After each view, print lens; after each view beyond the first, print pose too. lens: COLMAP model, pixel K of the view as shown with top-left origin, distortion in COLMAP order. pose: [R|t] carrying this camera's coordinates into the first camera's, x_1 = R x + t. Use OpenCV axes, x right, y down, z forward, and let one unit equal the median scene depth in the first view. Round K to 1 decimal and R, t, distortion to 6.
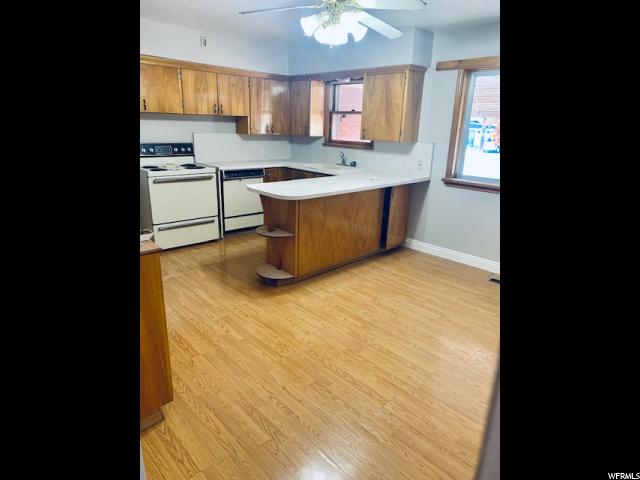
lens RADIAL K [[373.9, 0, 320.0], [0, 373.9, 240.0], [0, 0, 1]] dist [-0.001895, -0.001181]
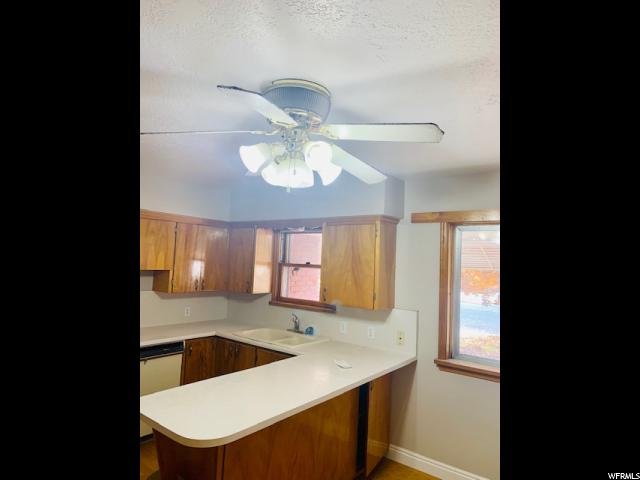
lens RADIAL K [[373.9, 0, 320.0], [0, 373.9, 240.0], [0, 0, 1]] dist [-0.001895, -0.001181]
pose [[0.989575, 0.021382, 0.142425, -0.002571], [0.029102, 0.938832, -0.343143, -0.127536], [-0.141051, 0.343711, 0.928422, 0.251661]]
